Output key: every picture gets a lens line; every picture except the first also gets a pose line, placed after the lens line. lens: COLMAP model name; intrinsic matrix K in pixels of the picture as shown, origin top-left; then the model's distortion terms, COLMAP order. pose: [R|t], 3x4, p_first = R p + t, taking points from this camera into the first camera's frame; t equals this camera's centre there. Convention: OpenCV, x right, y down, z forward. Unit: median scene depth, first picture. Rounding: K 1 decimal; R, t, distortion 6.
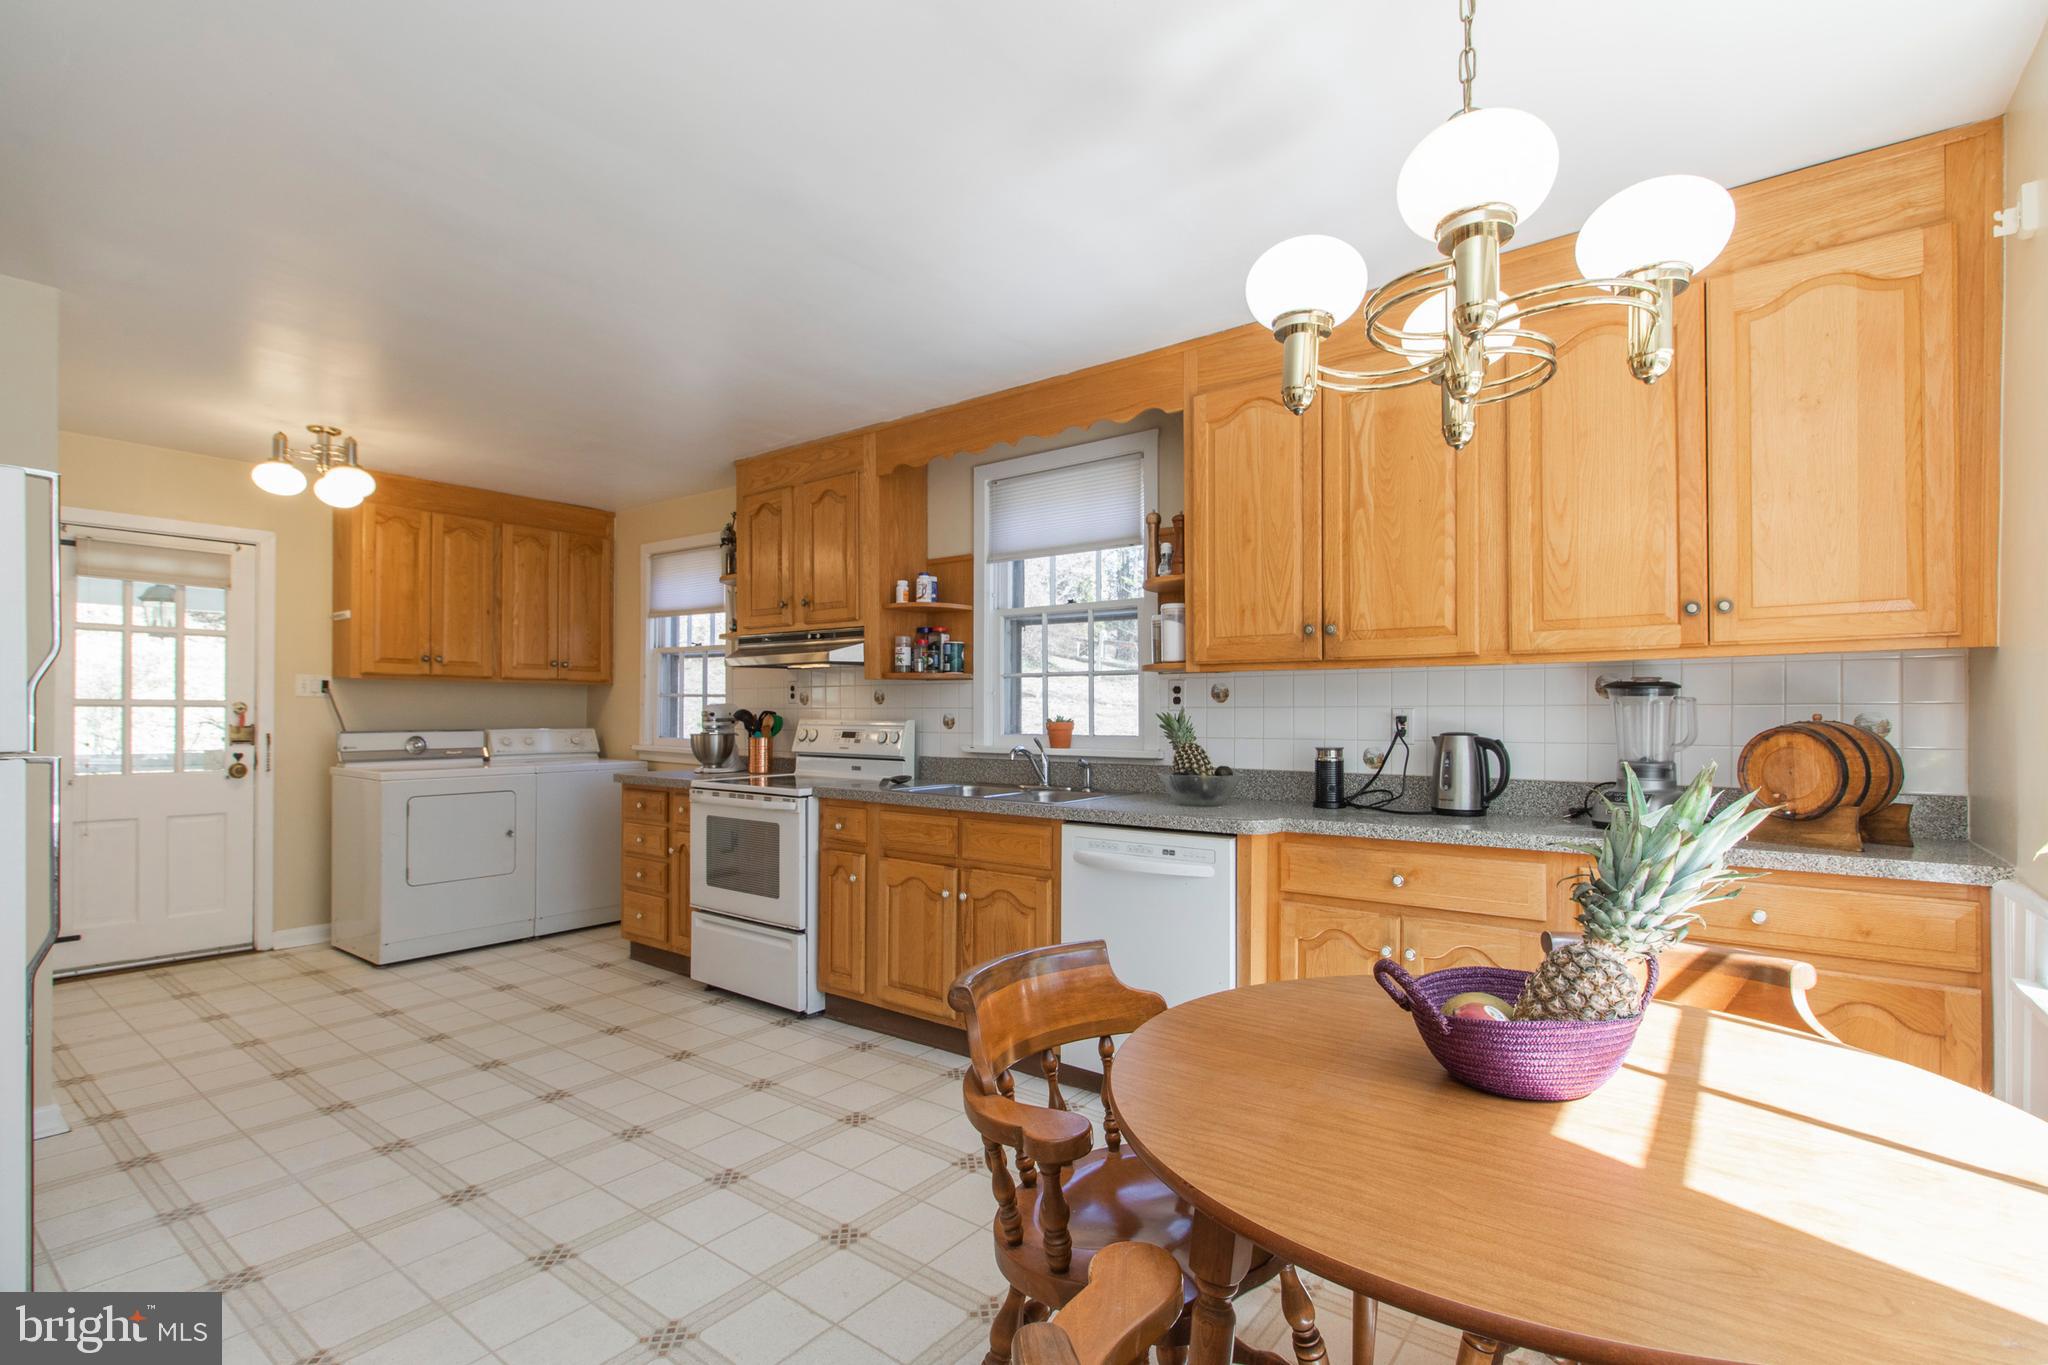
lens RADIAL K [[948.9, 0, 1022.6], [0, 948.9, 704.1], [0, 0, 1]] dist [-0.002974, -0.000113]
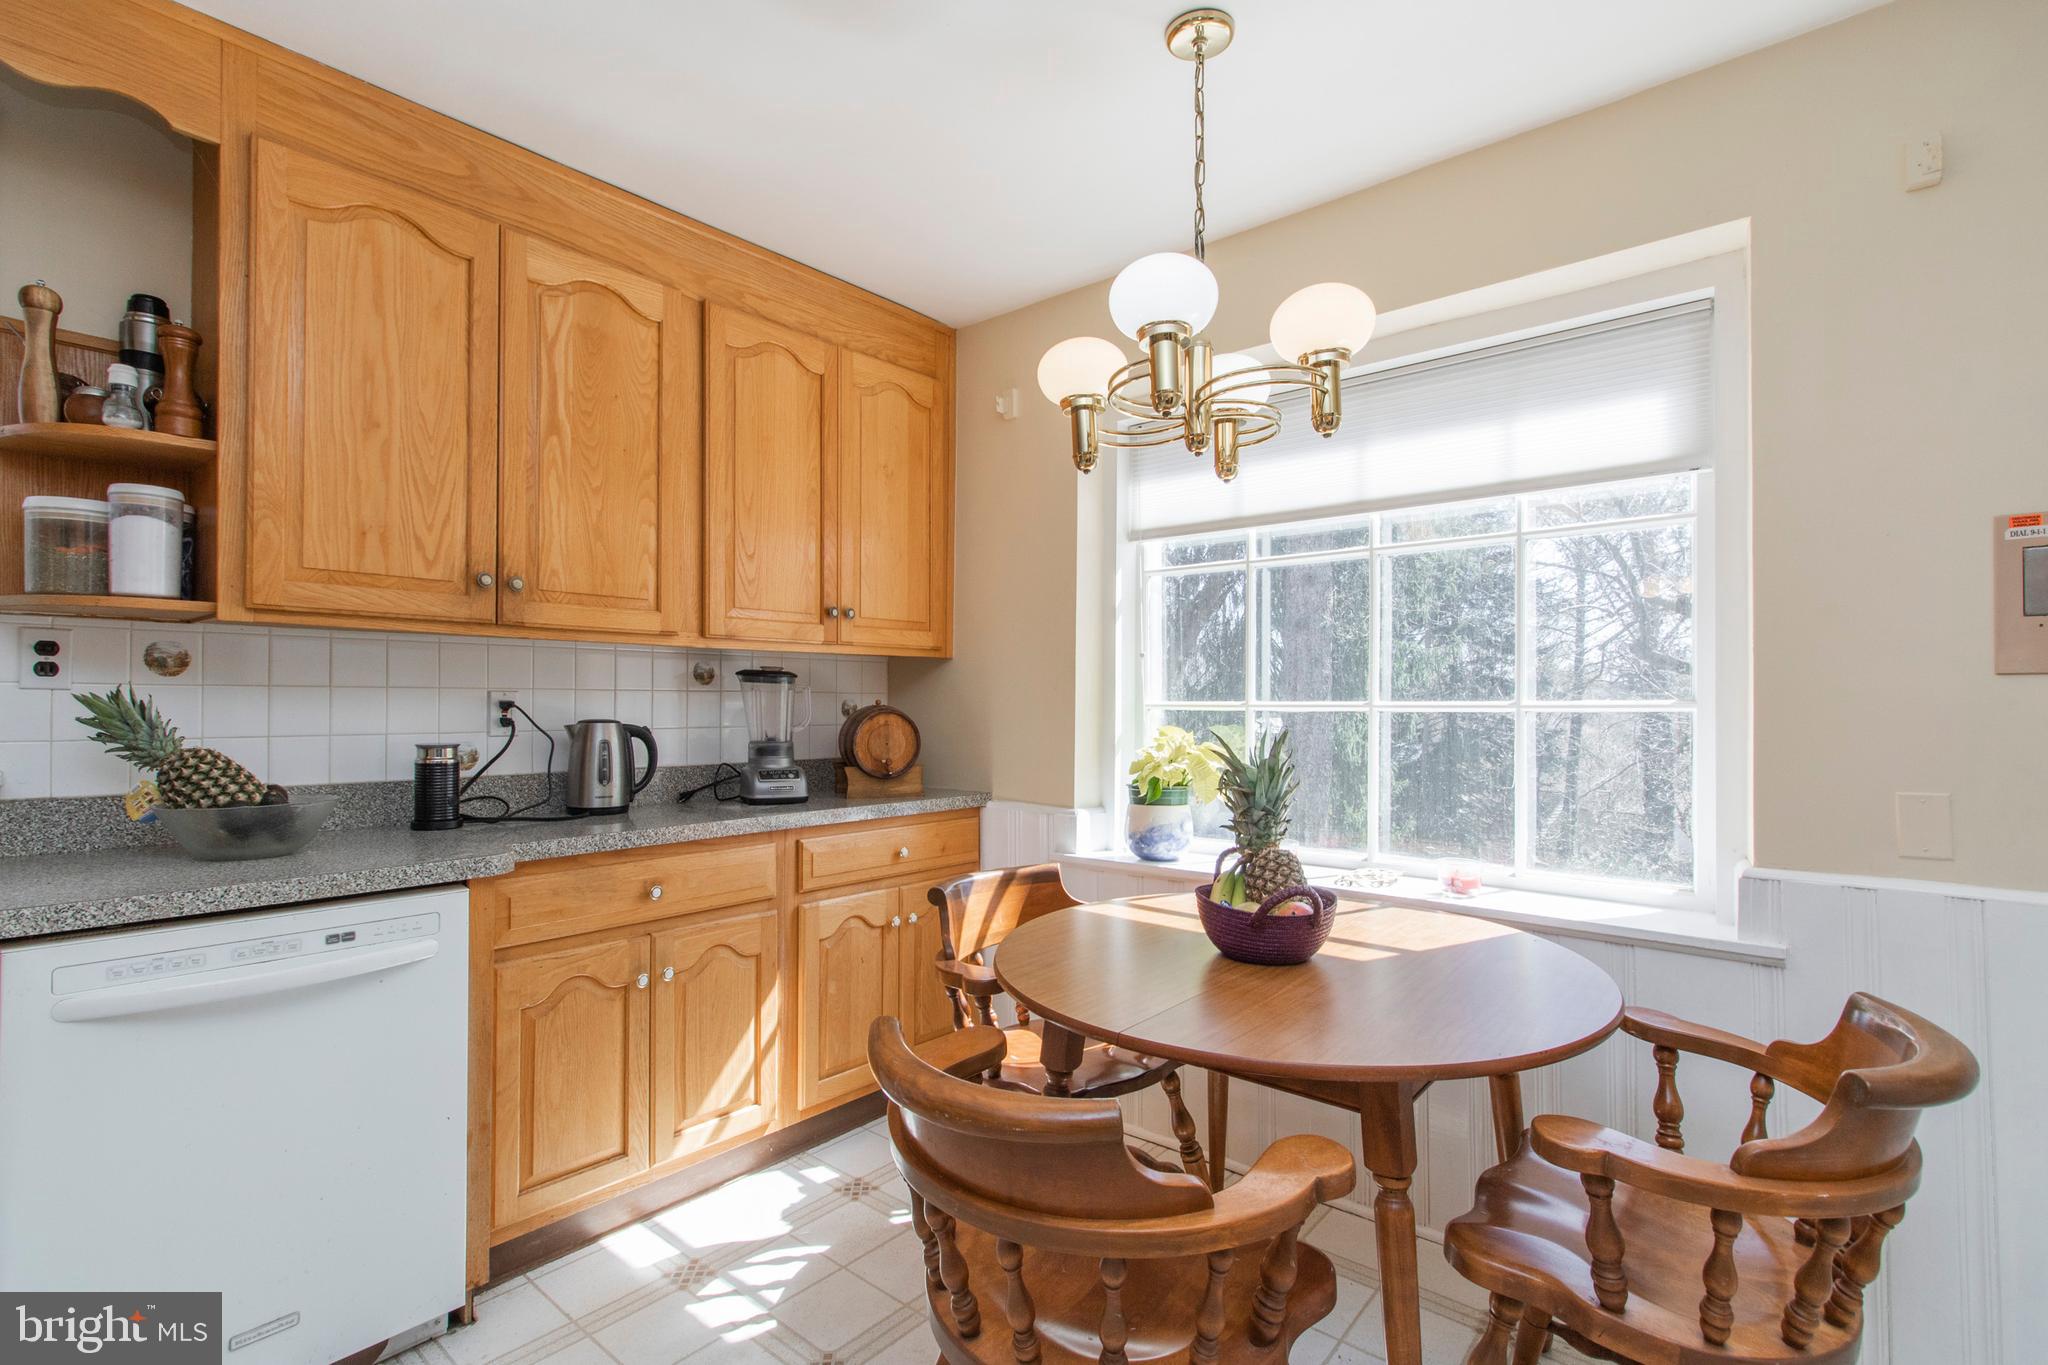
lens RADIAL K [[969.7, 0, 995.3], [0, 969.7, 687.7], [0, 0, 1]] dist [0.000534, 0.000367]
pose [[0.043750, 0.018252, 0.998876, -0.250234], [-0.011878, 0.999772, -0.017749, 0.007134], [-0.998972, -0.011088, 0.043956, 0.352578]]
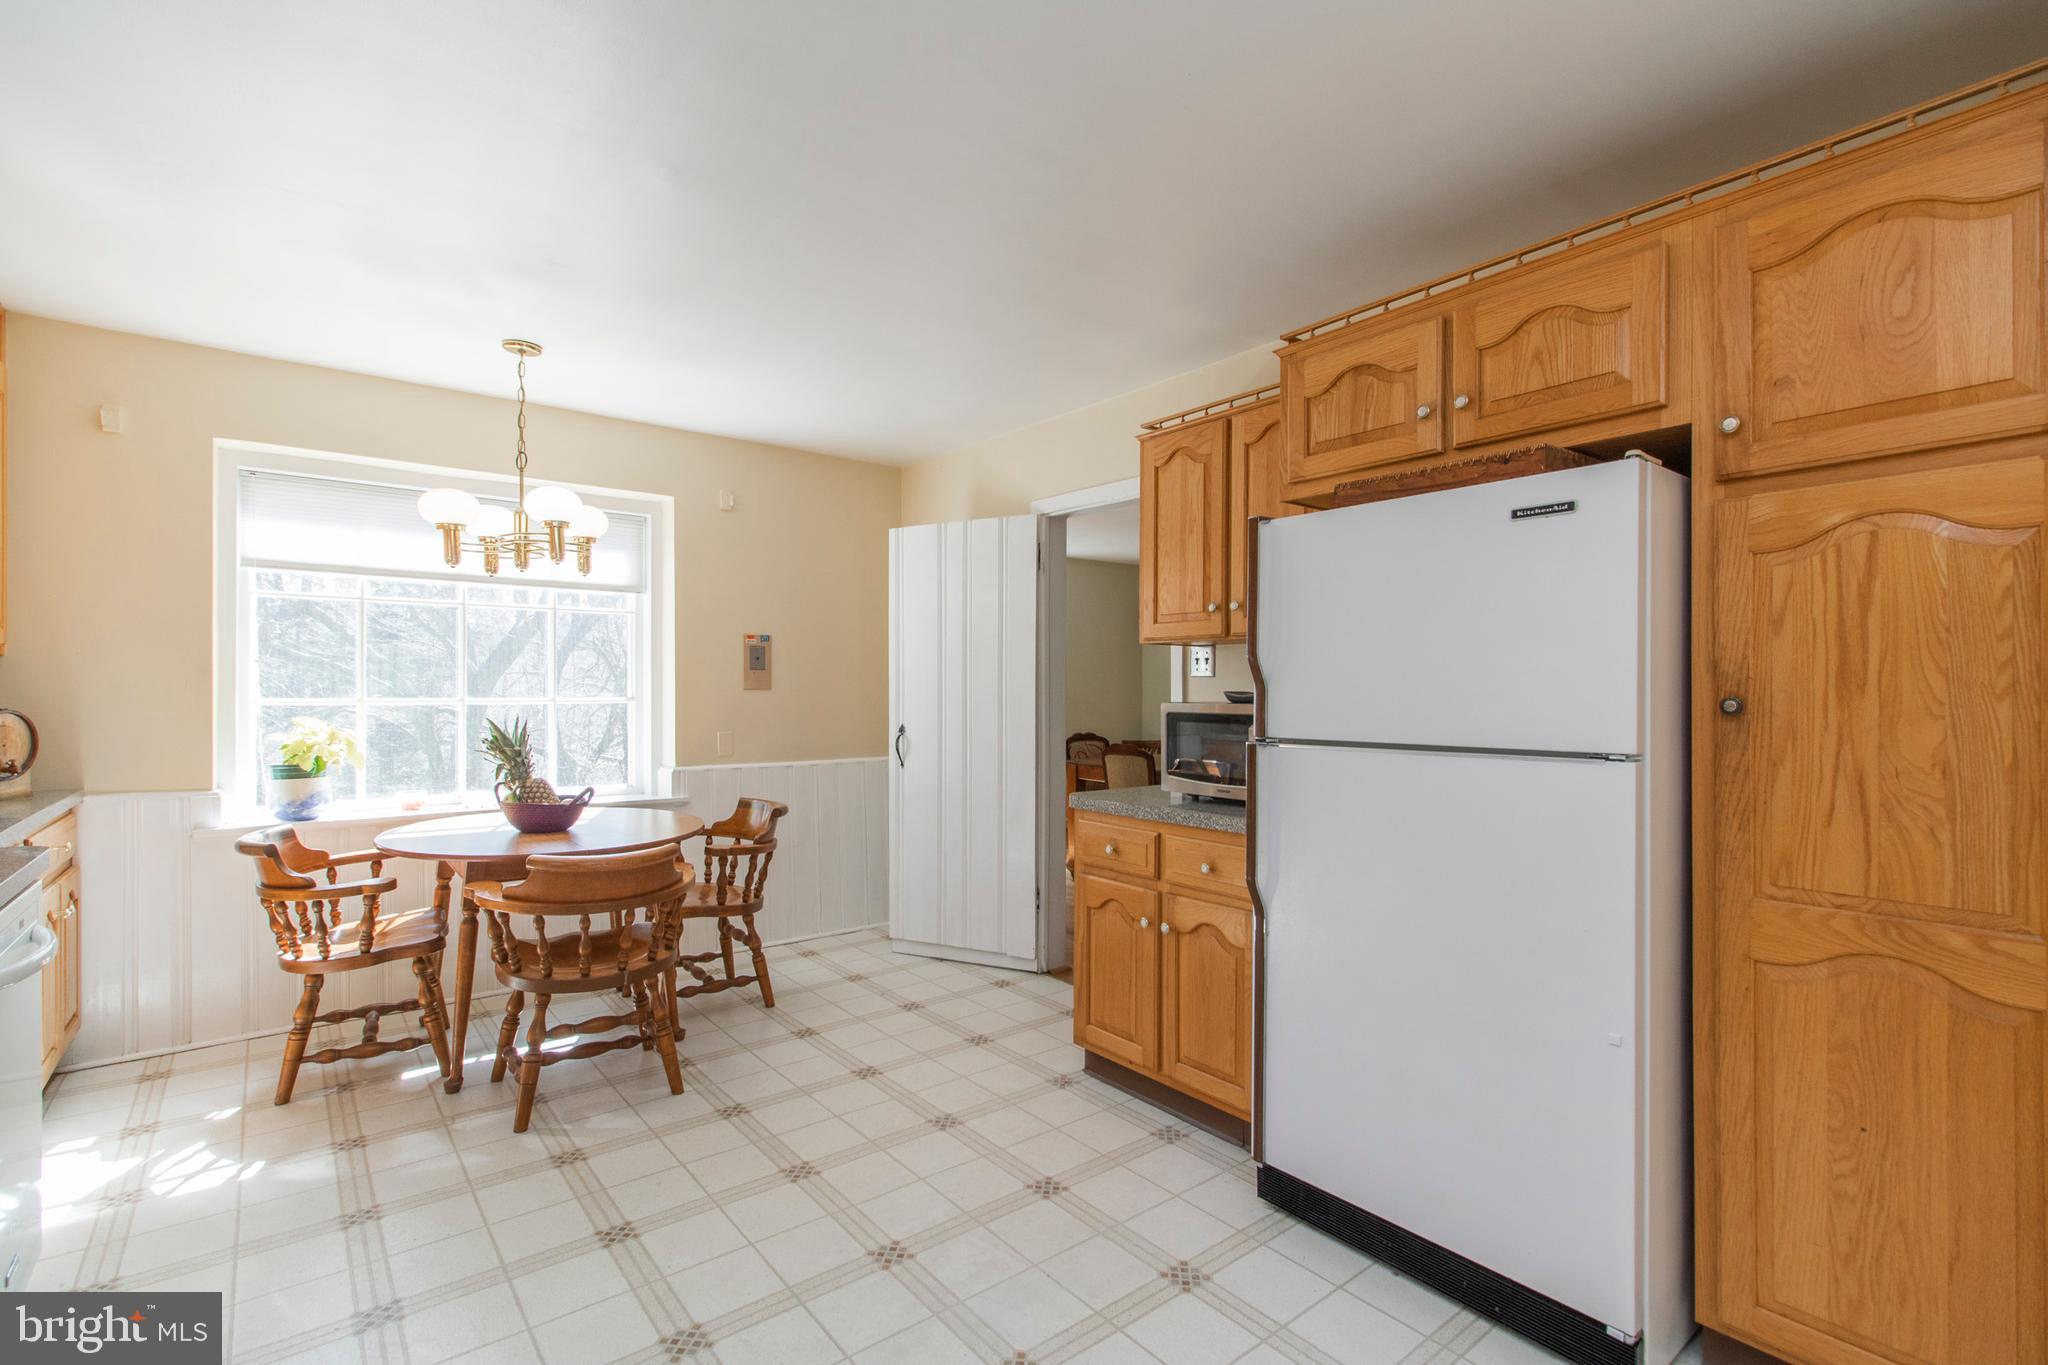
lens RADIAL K [[952.9, 0, 1013.9], [0, 952.9, 693.2], [0, 0, 1]] dist [-0.000212, 0.001073]
pose [[-0.969859, -0.003694, 0.243638, -0.395420], [-0.005402, 0.999965, -0.006342, 0.000362], [-0.243606, -0.007467, -0.969846, 0.895014]]
